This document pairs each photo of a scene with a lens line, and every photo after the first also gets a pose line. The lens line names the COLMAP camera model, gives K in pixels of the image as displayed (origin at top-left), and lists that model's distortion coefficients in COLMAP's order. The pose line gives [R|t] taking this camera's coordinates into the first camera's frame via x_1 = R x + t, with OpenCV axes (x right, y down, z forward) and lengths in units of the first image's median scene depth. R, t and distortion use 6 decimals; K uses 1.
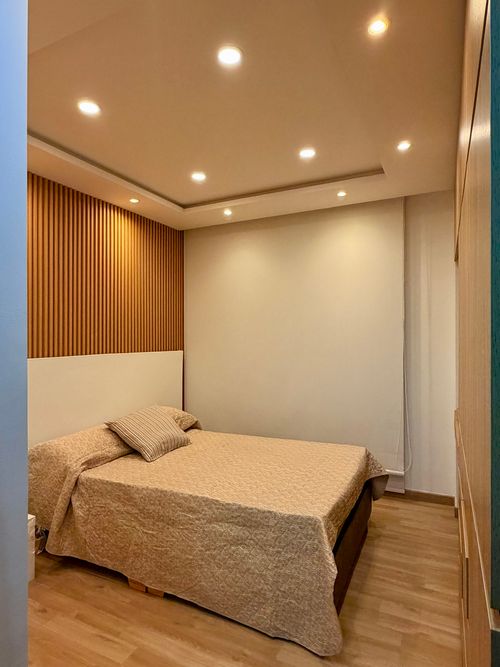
lens RADIAL K [[386.4, 0, 256.8], [0, 386.4, 341.6], [0, 0, 1]] dist [-0.000691, -0.001921]
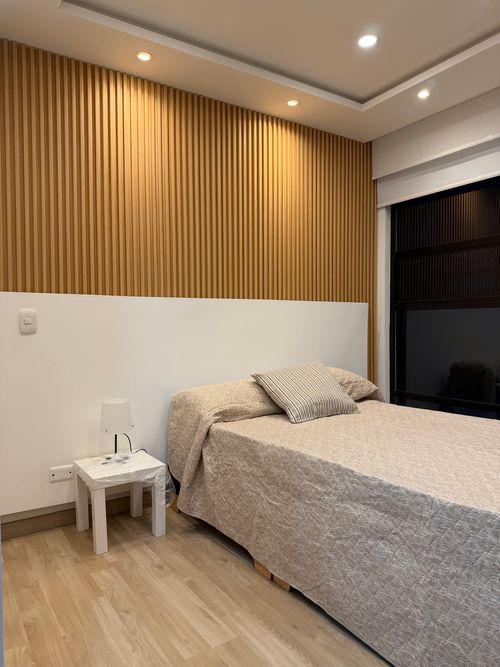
lens RADIAL K [[472.7, 0, 251.9], [0, 472.7, 333.9], [0, 0, 1]] dist [0.053514, -0.076077]
pose [[0.865045, 0.006522, -0.501652, 0.158335], [0.001828, 0.999868, 0.016152, 0.142865], [0.501691, -0.014890, 0.864919, 0.165291]]
